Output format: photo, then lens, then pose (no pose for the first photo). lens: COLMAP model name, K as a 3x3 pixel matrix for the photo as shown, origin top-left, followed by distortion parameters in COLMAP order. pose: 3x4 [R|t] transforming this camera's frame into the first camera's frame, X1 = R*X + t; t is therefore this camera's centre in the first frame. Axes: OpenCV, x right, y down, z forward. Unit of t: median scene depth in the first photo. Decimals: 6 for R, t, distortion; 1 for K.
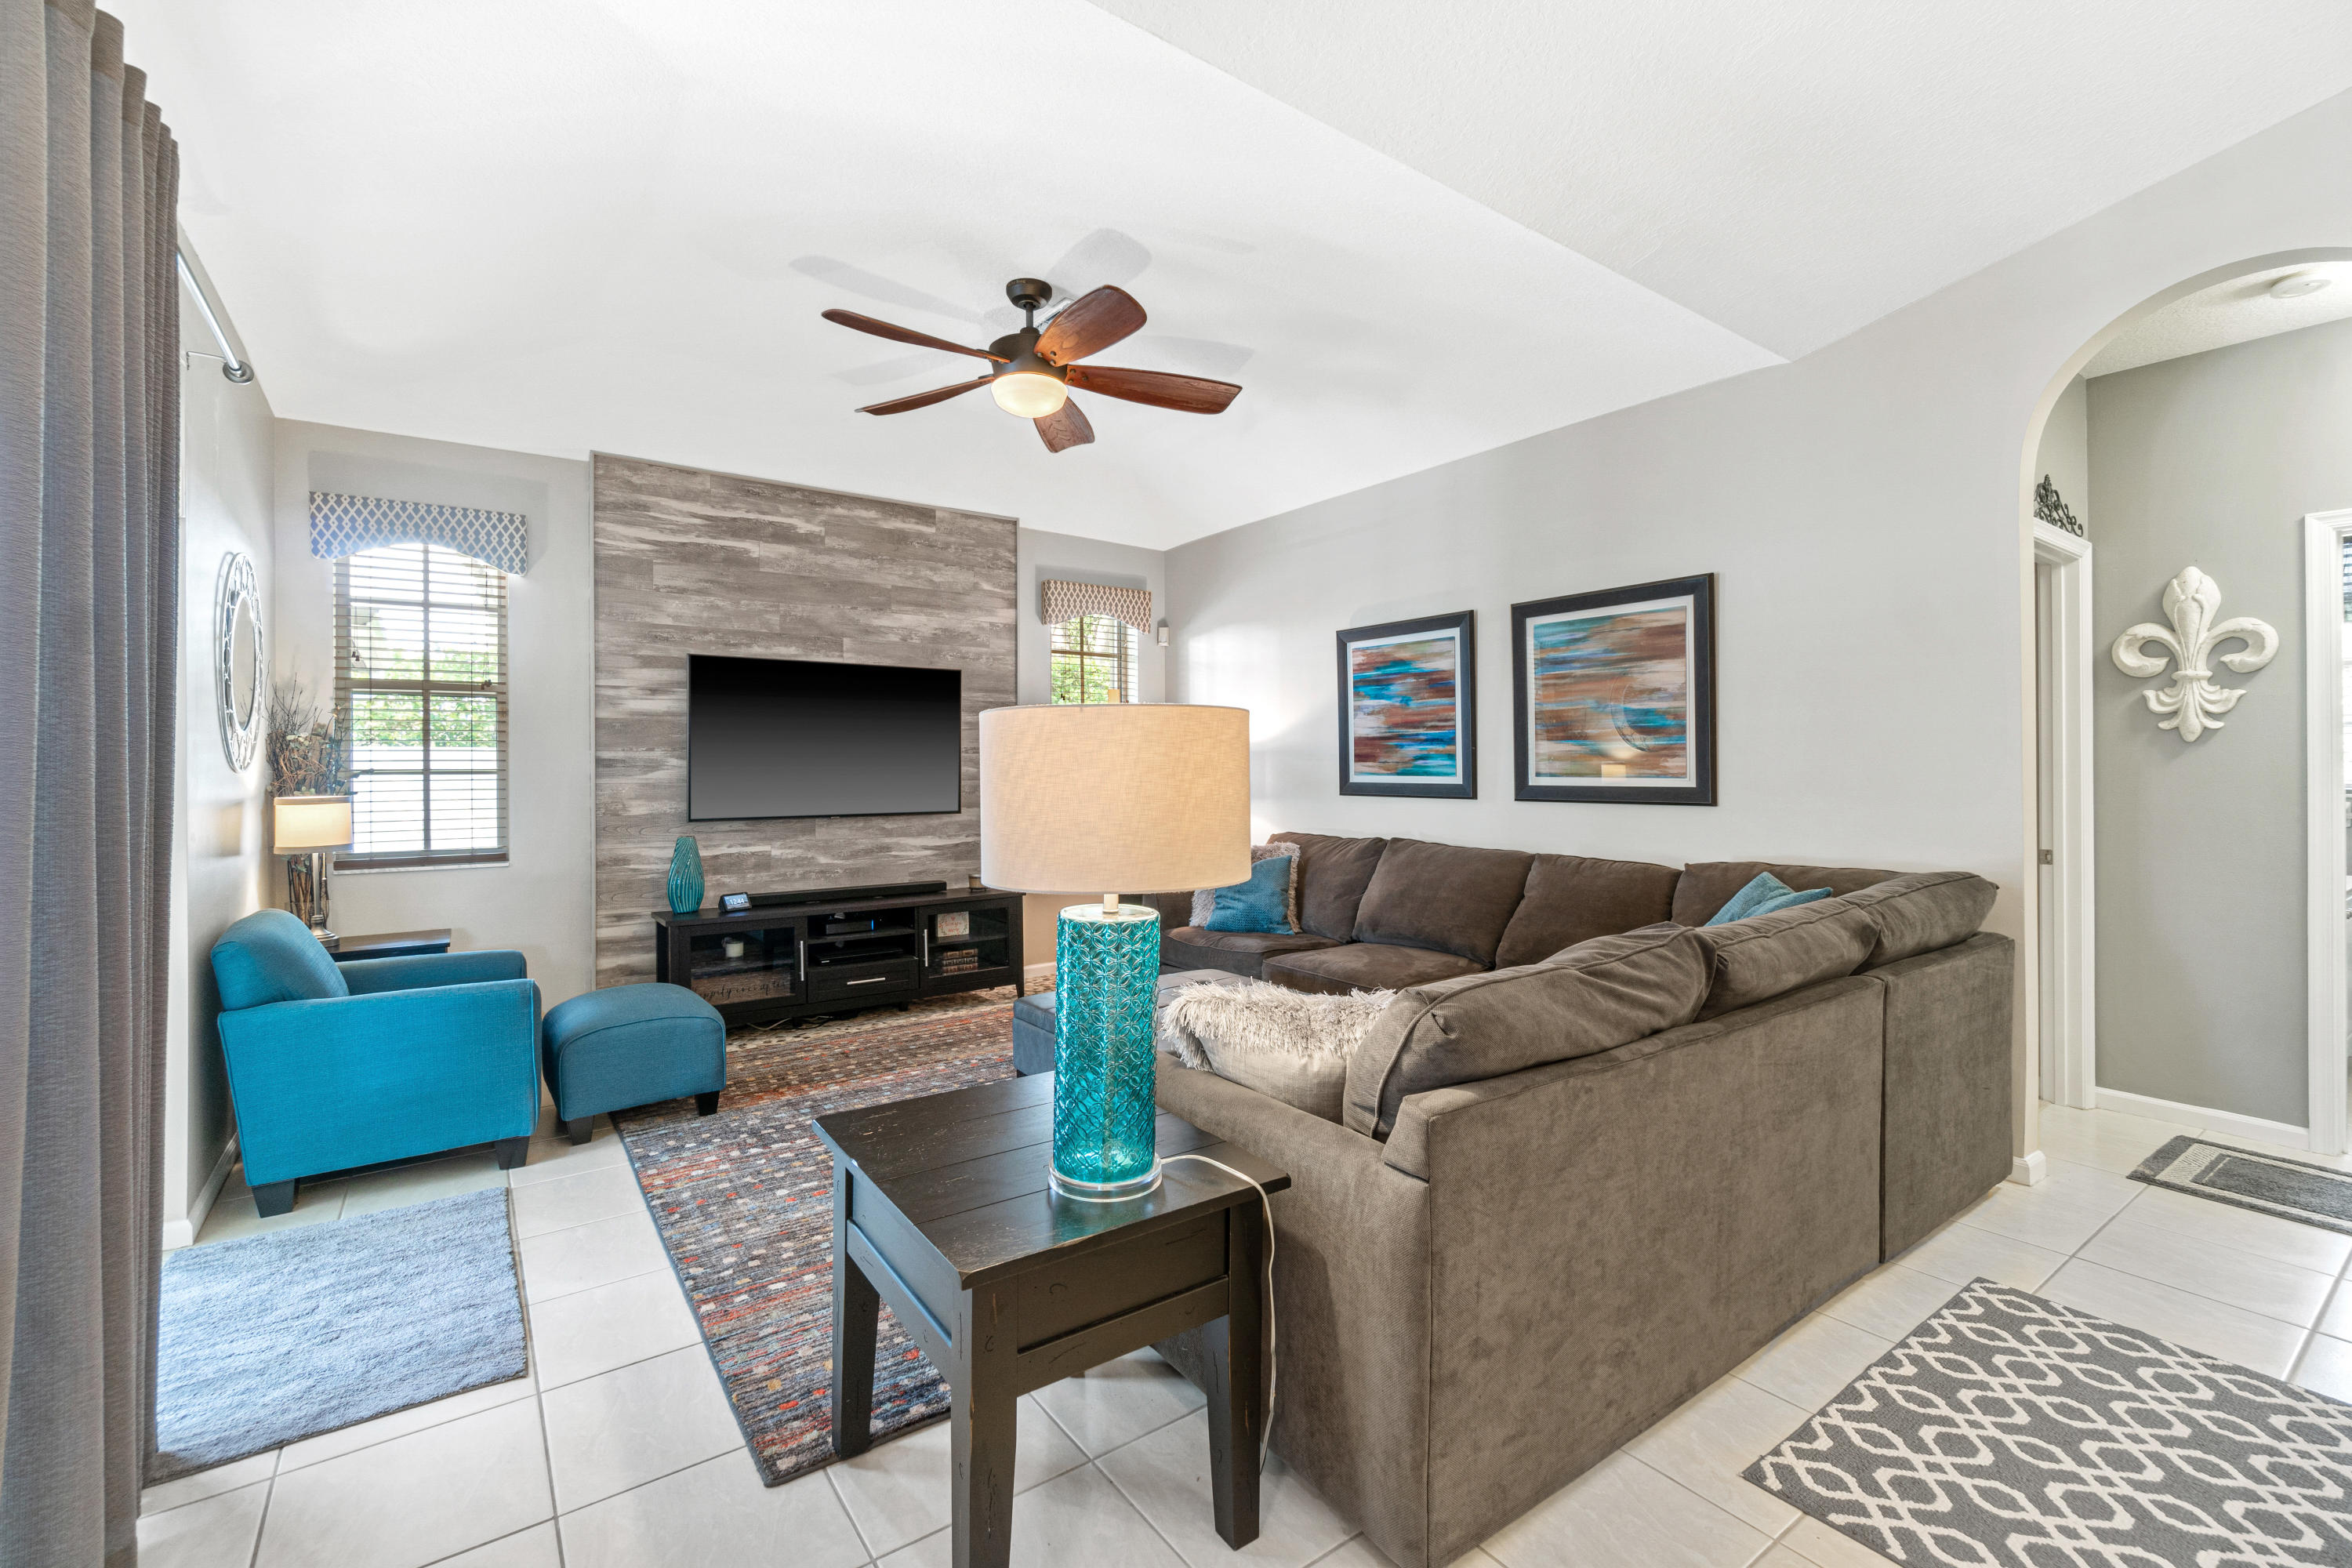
lens RADIAL K [[1007.3, 0, 1174.6], [0, 1007.3, 772.1], [0, 0, 1]] dist [-0.013097, -0.000080]
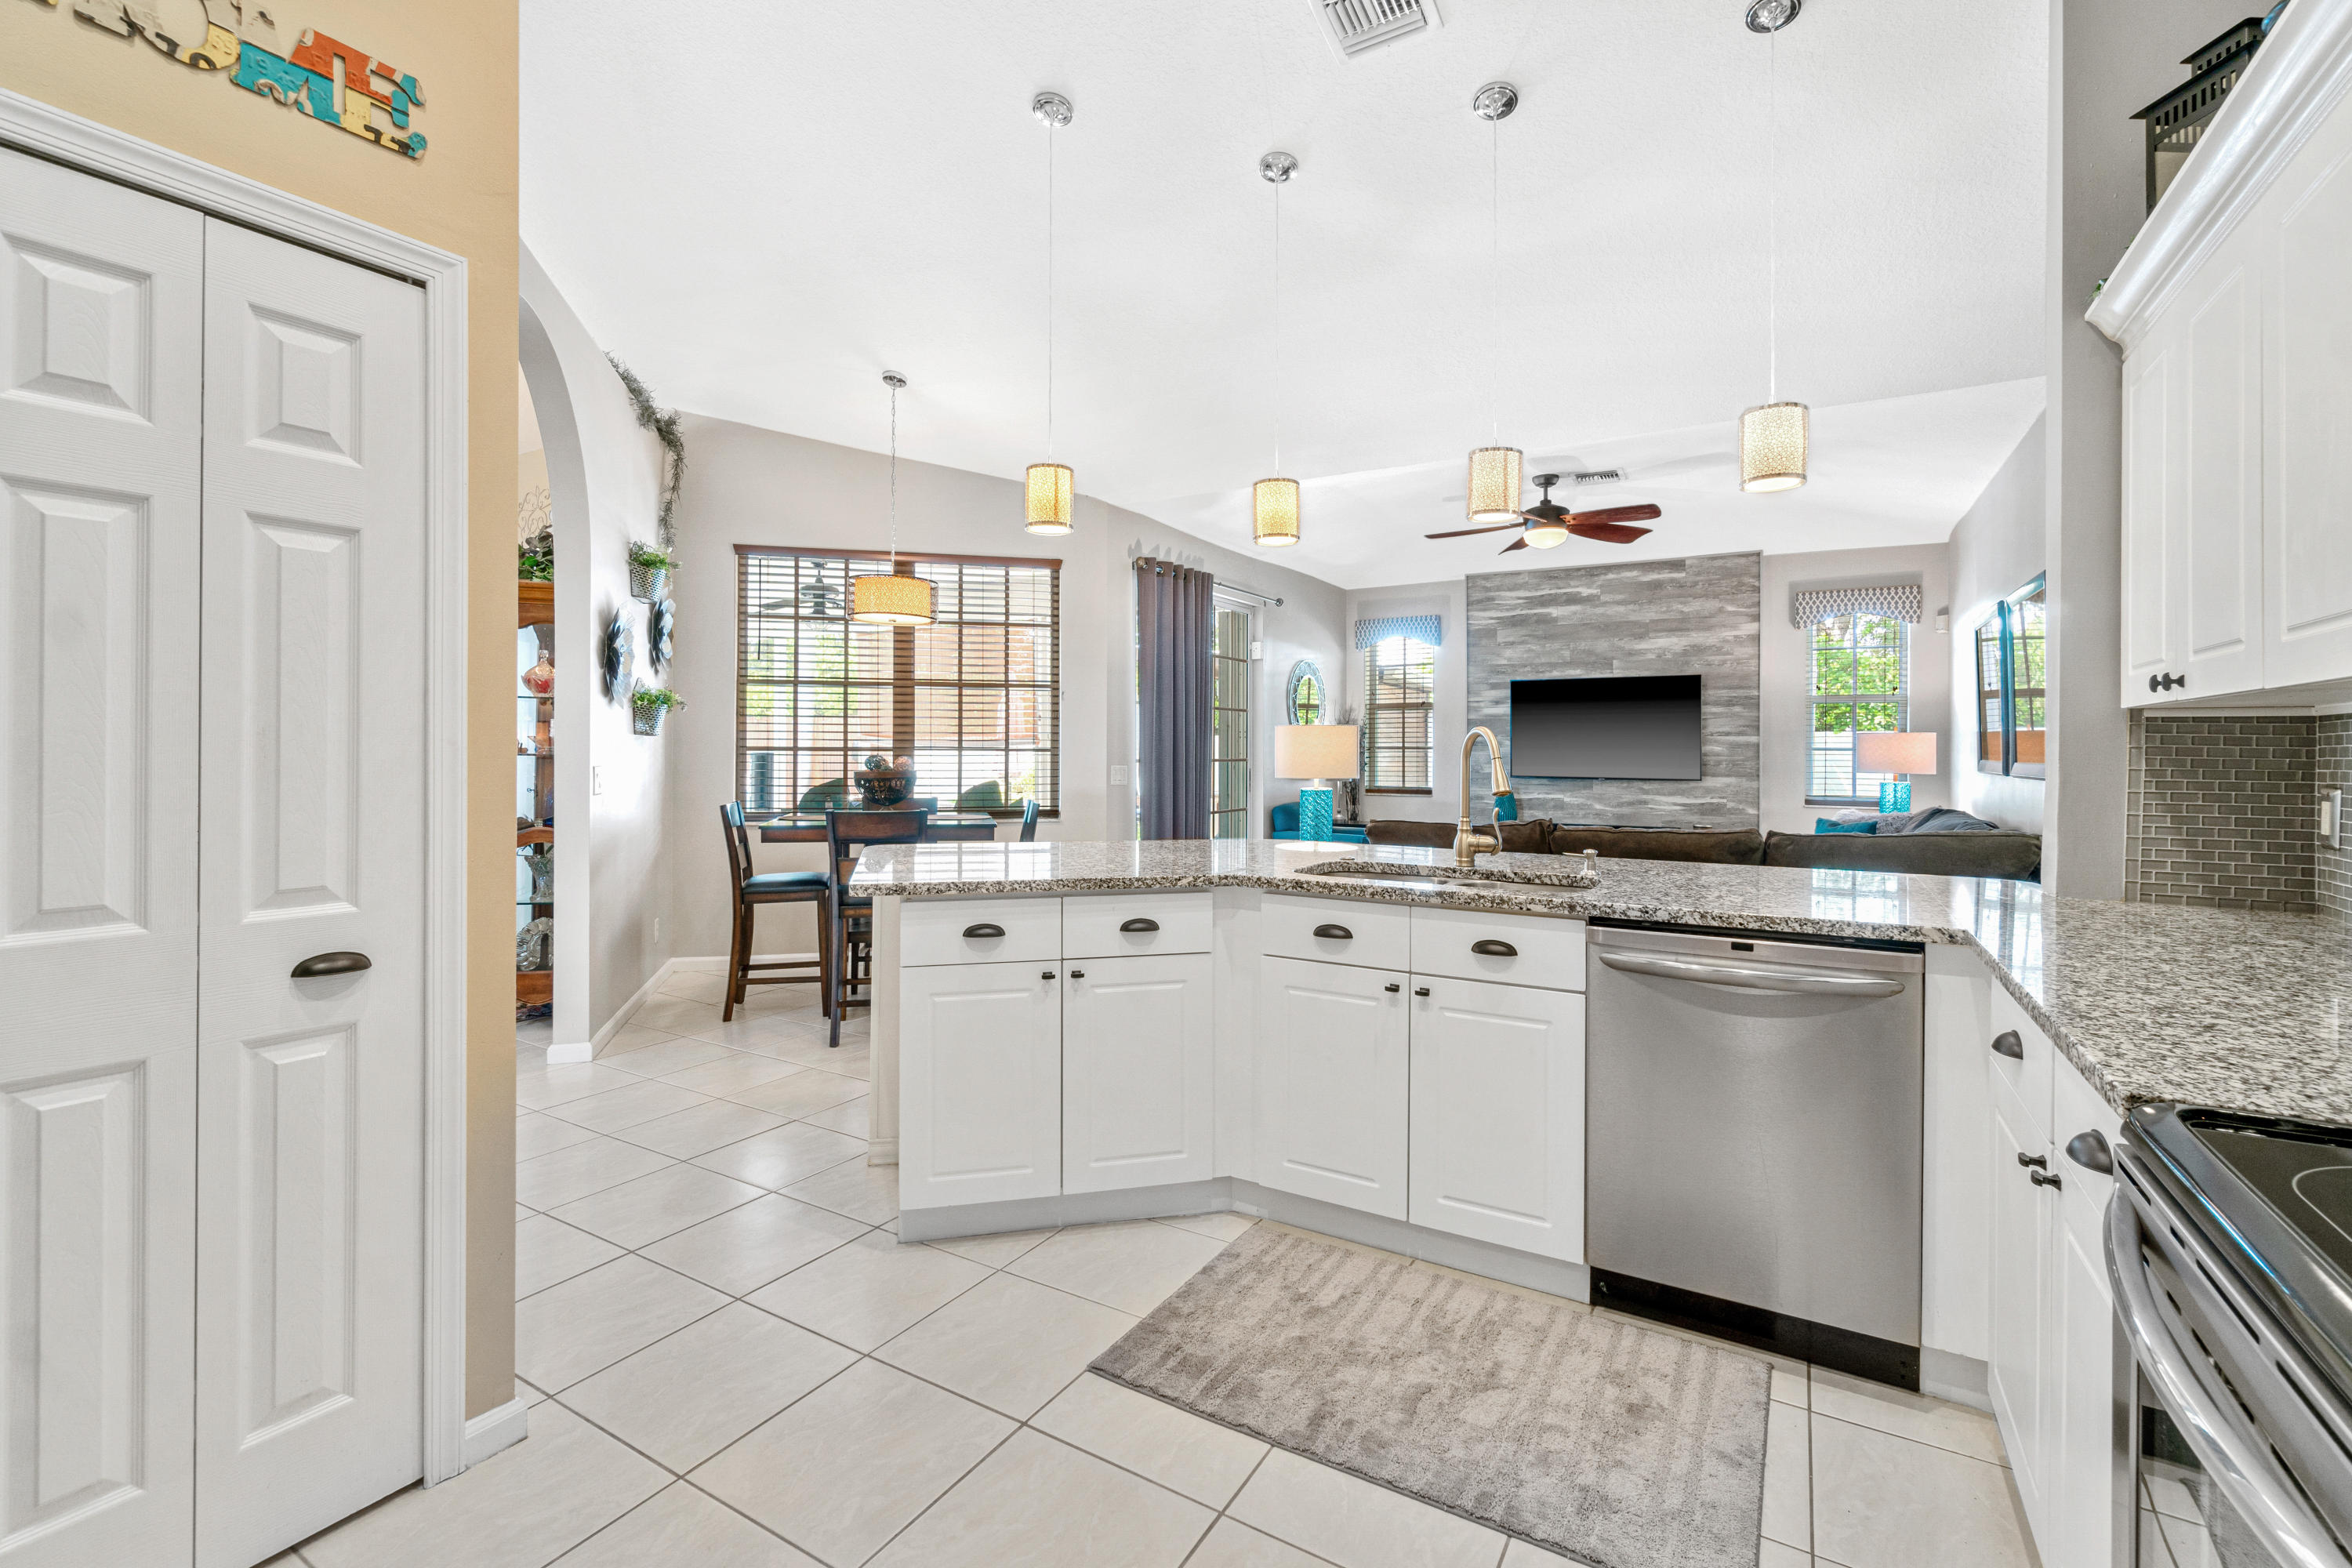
lens RADIAL K [[1007.3, 0, 1172.4], [0, 1007.3, 761.1], [0, 0, 1]] dist [-0.013097, -0.000080]
pose [[0.402453, 0.013464, -0.915341, 0.787719], [-0.007735, 0.999906, 0.011307, 0.005573], [0.915408, 0.002530, 0.402520, -0.209190]]
